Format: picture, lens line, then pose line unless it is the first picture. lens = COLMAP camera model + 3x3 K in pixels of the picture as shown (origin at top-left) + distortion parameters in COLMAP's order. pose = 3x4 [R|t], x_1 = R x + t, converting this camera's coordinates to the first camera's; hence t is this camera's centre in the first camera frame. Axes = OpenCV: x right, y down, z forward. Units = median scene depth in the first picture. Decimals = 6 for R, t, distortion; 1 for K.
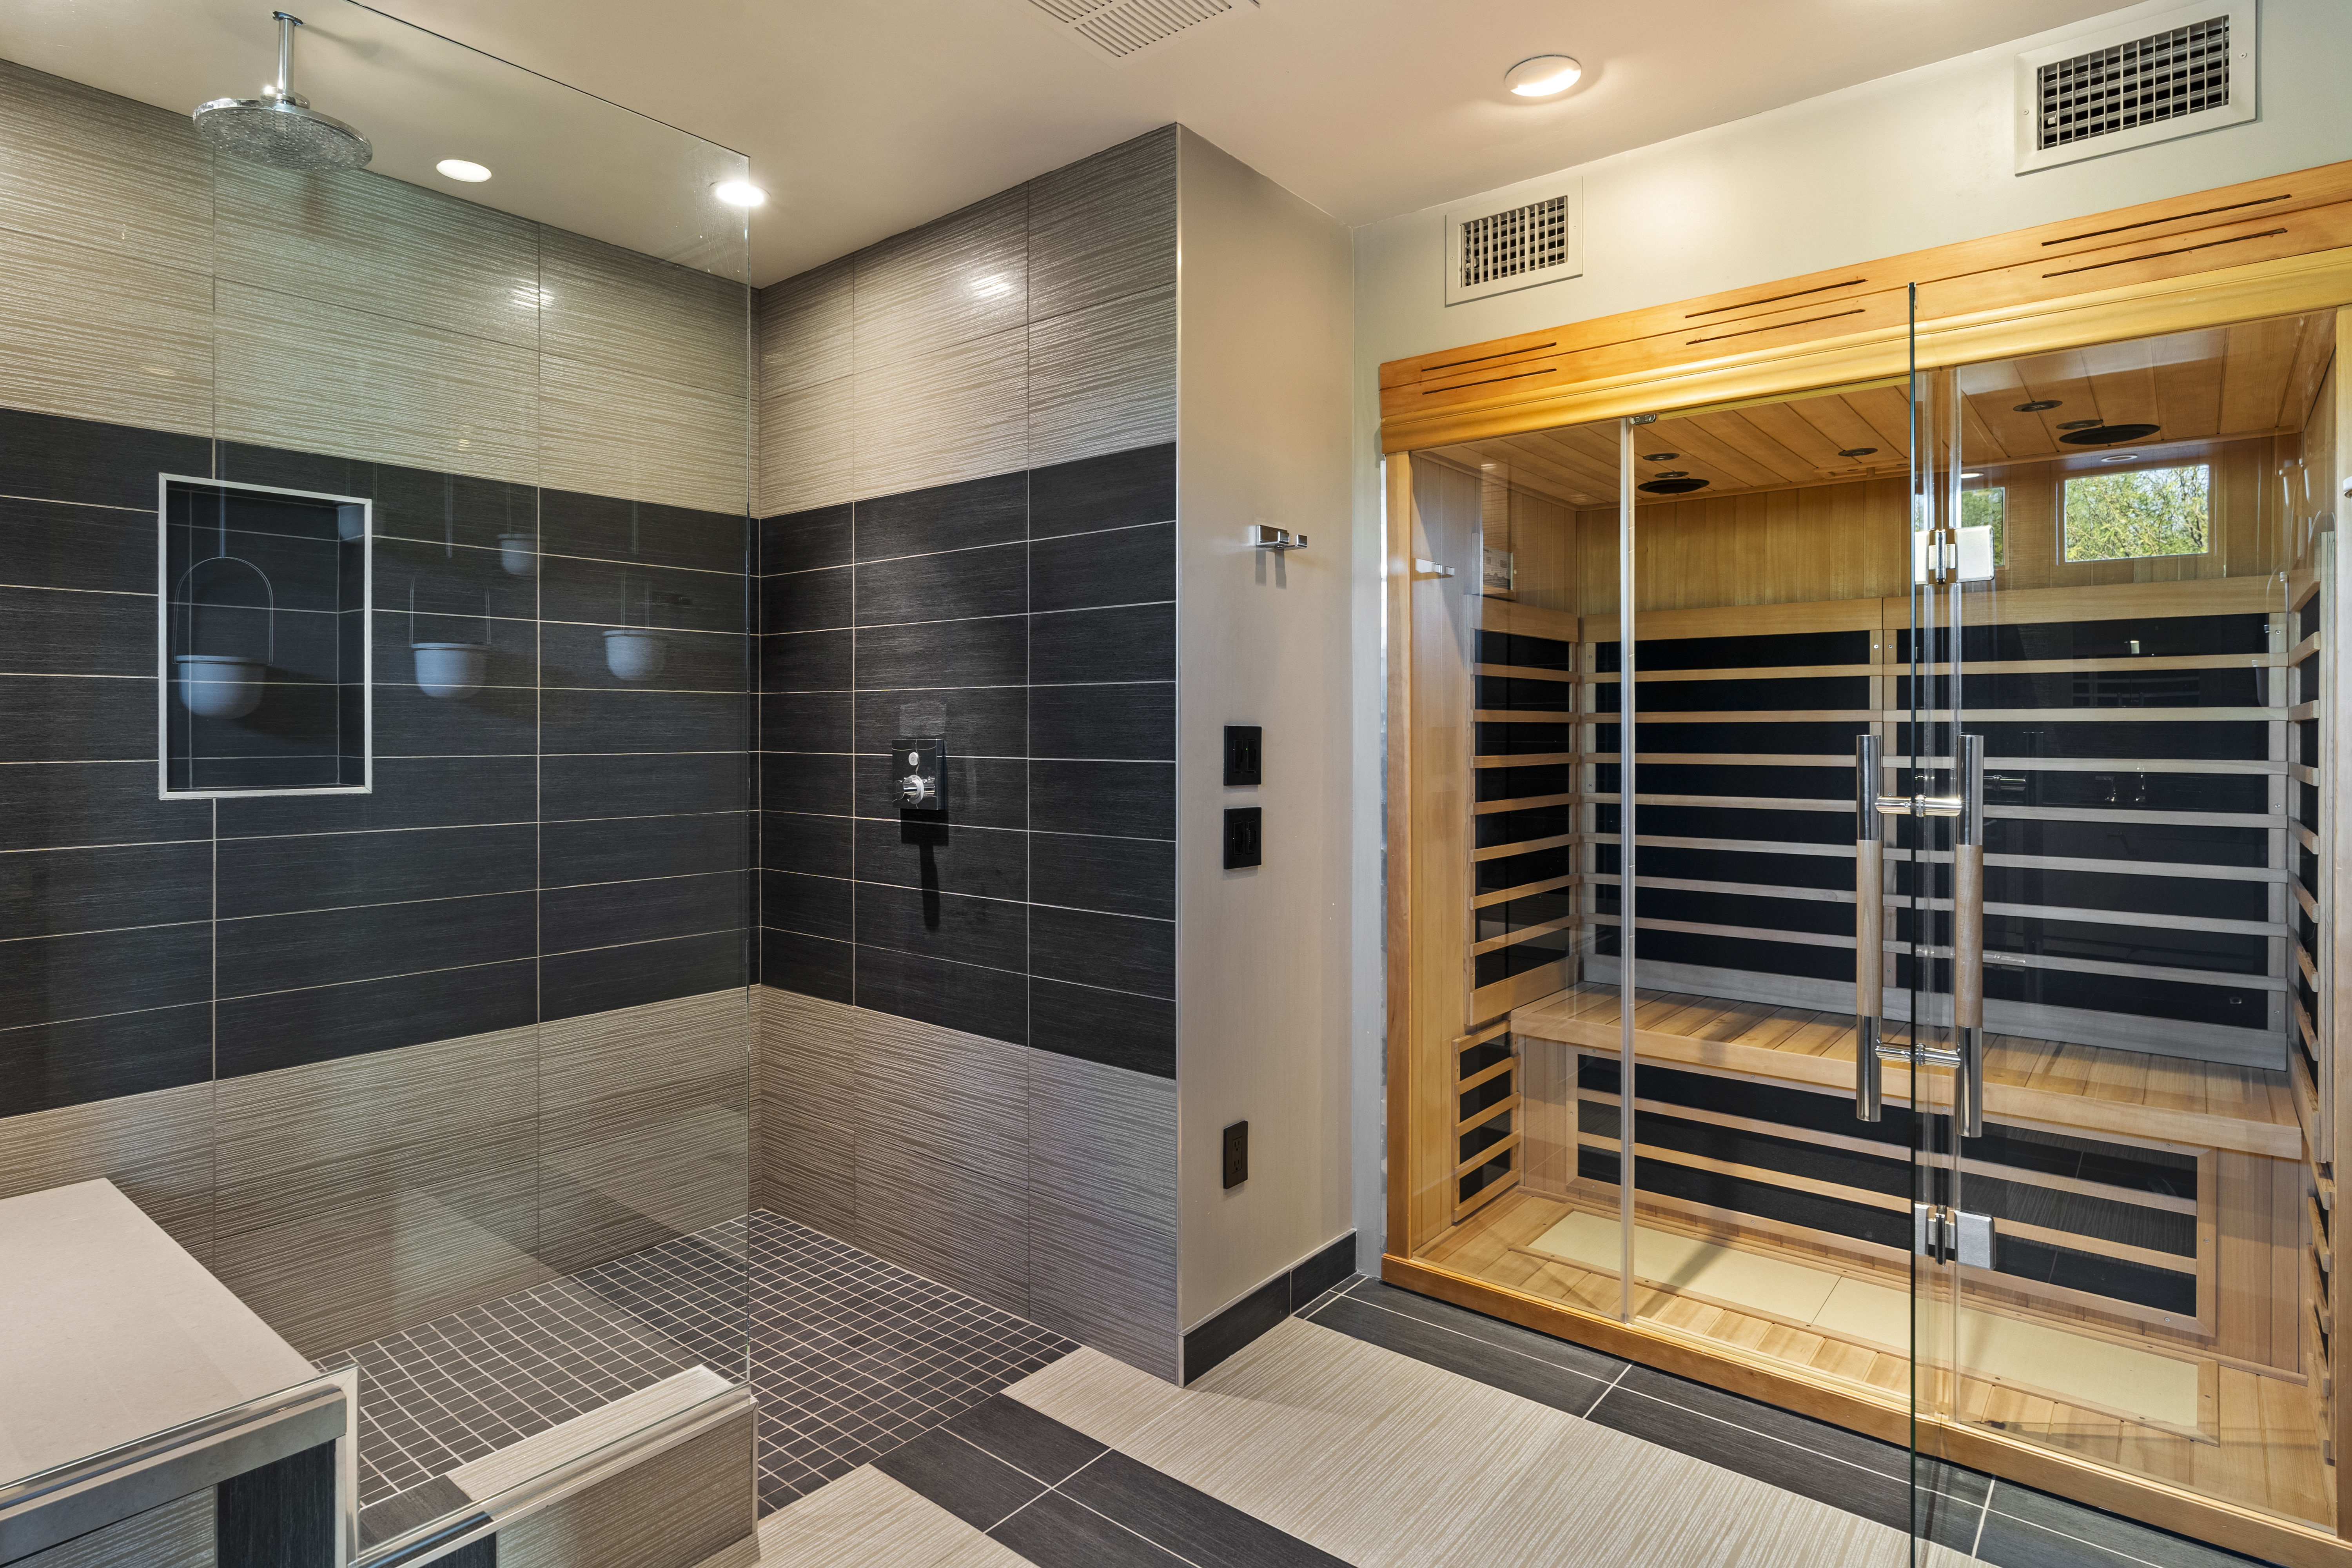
lens RADIAL K [[1252.2, 0, 1164.4], [0, 1252.2, 732.7], [0, 0, 1]] dist [-0.000554, -0.000263]
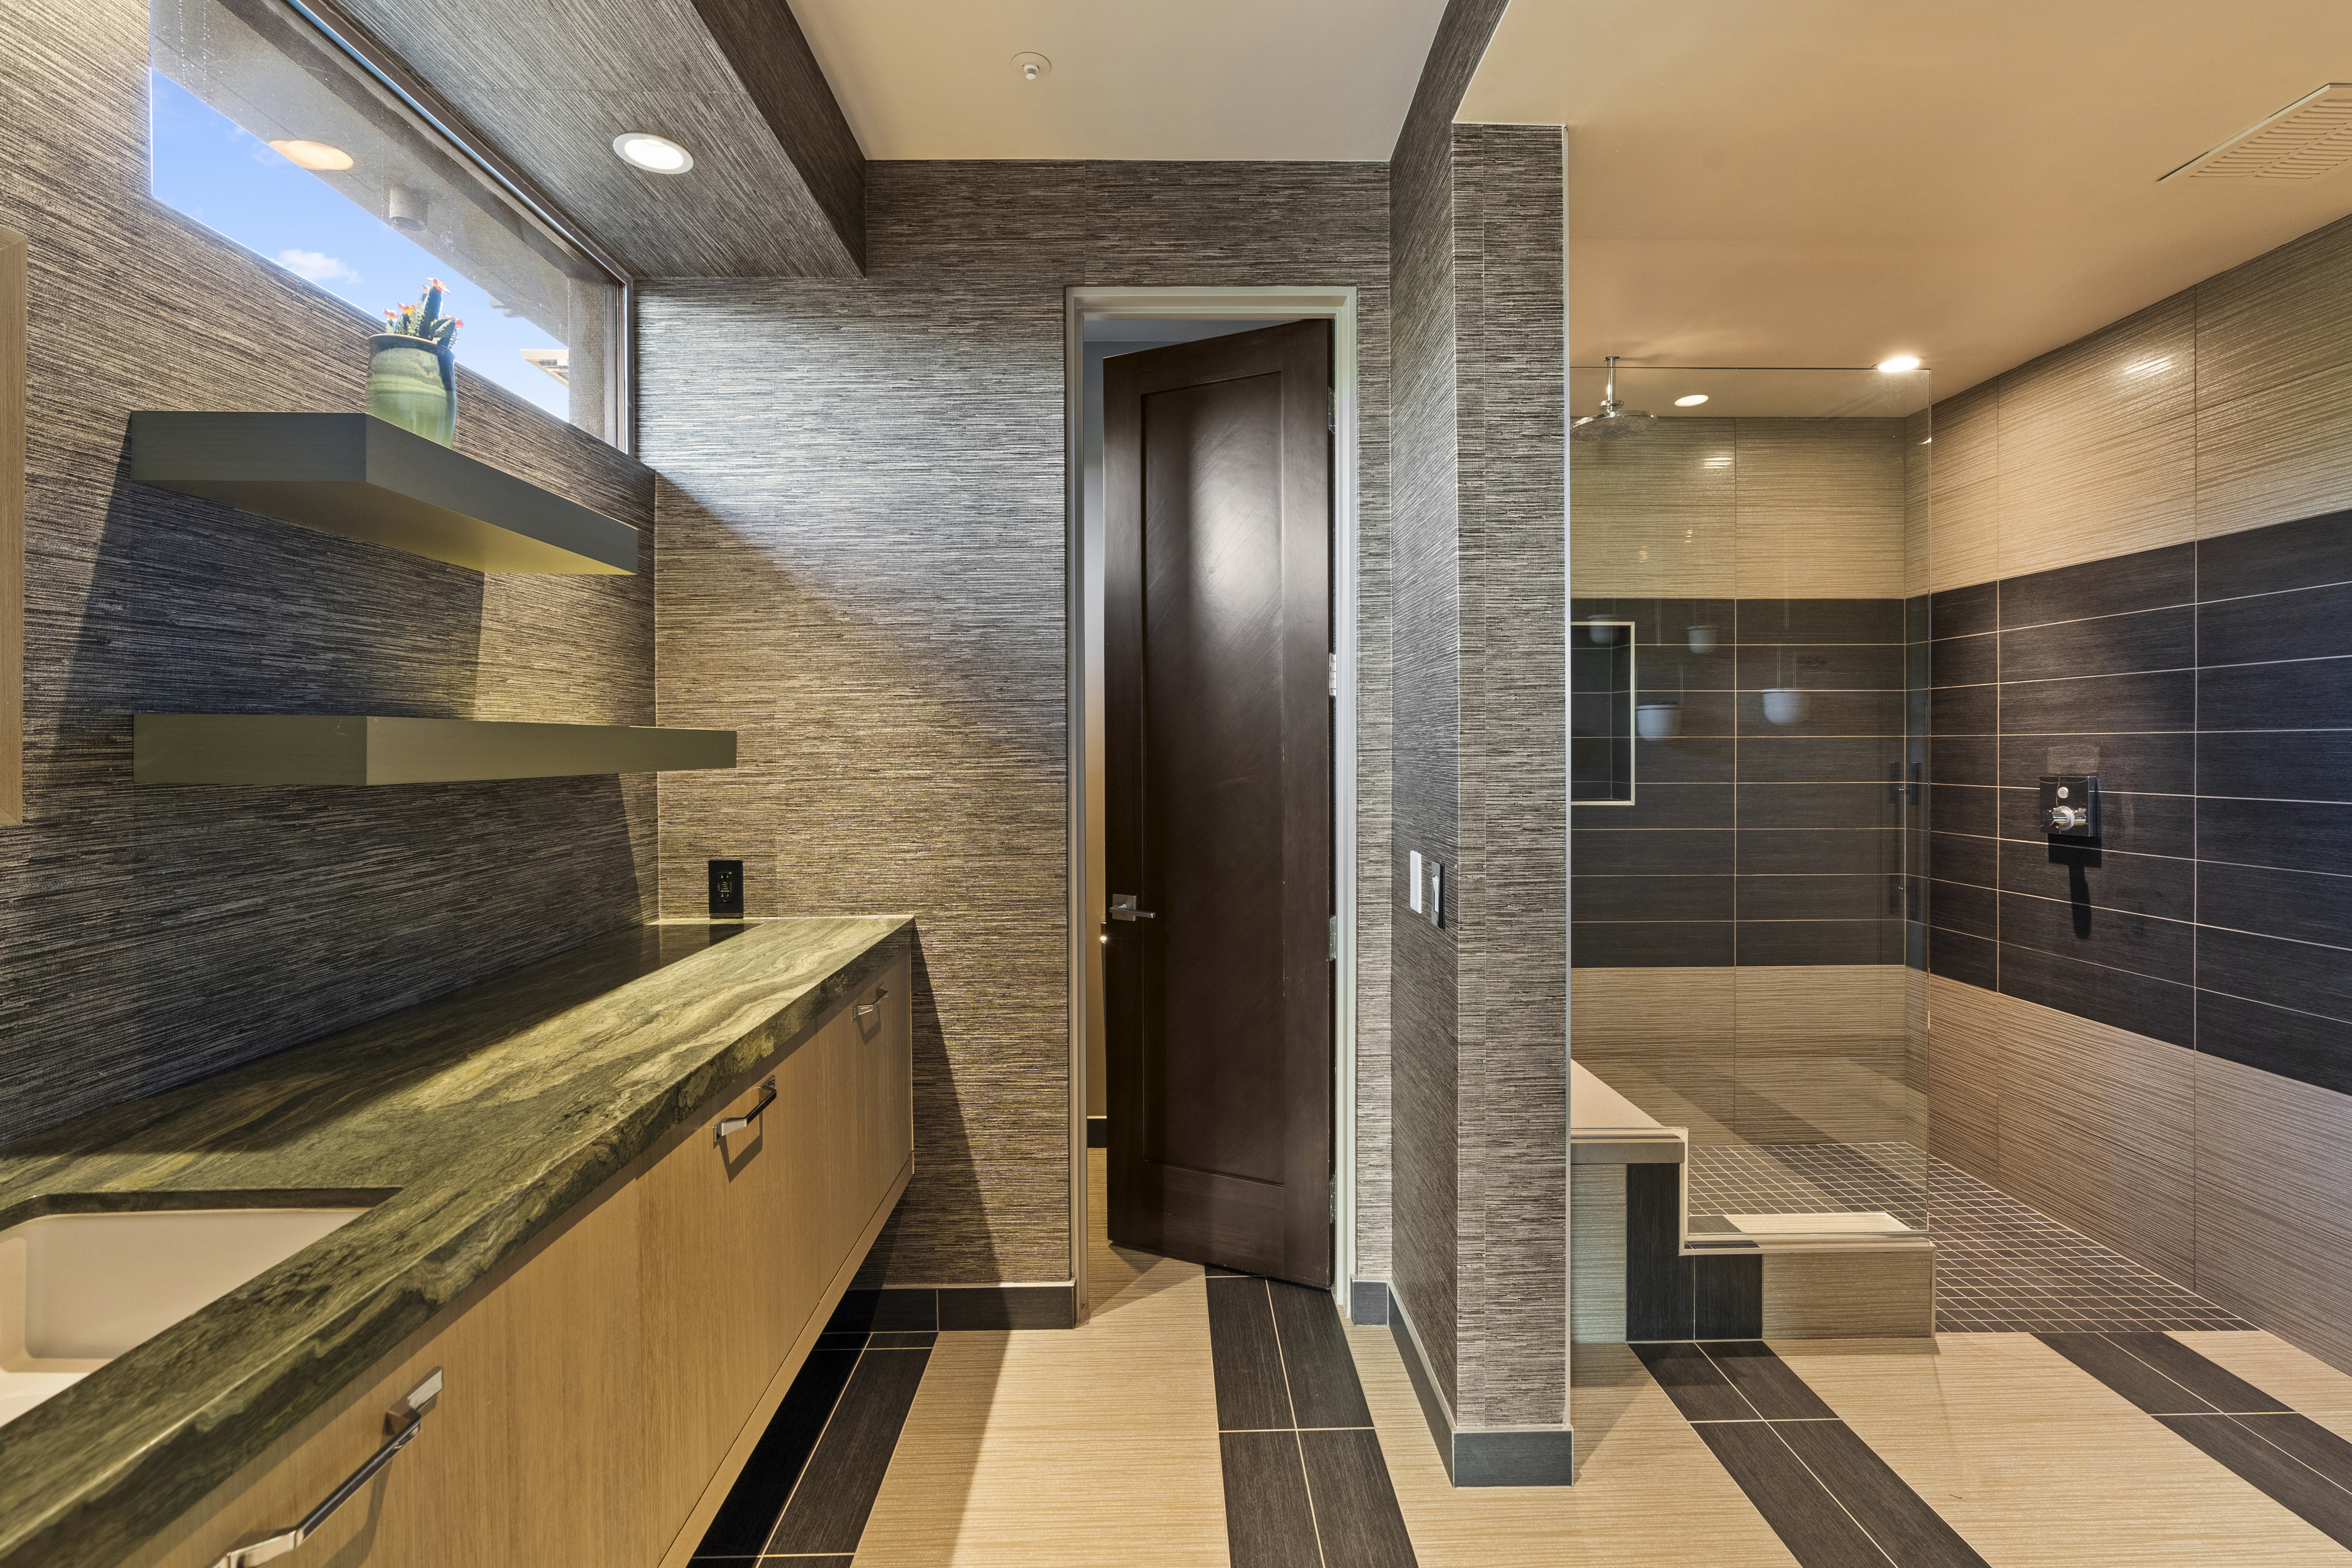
lens RADIAL K [[1065.9, 0, 1176.6], [0, 1065.9, 757.0], [0, 0, 1]] dist [-0.005962, 0.001738]
pose [[0.648356, 0.002168, -0.761334, 0.023664], [0.002572, 0.999984, 0.005038, -0.021060], [0.761333, -0.005225, 0.648340, -0.309475]]
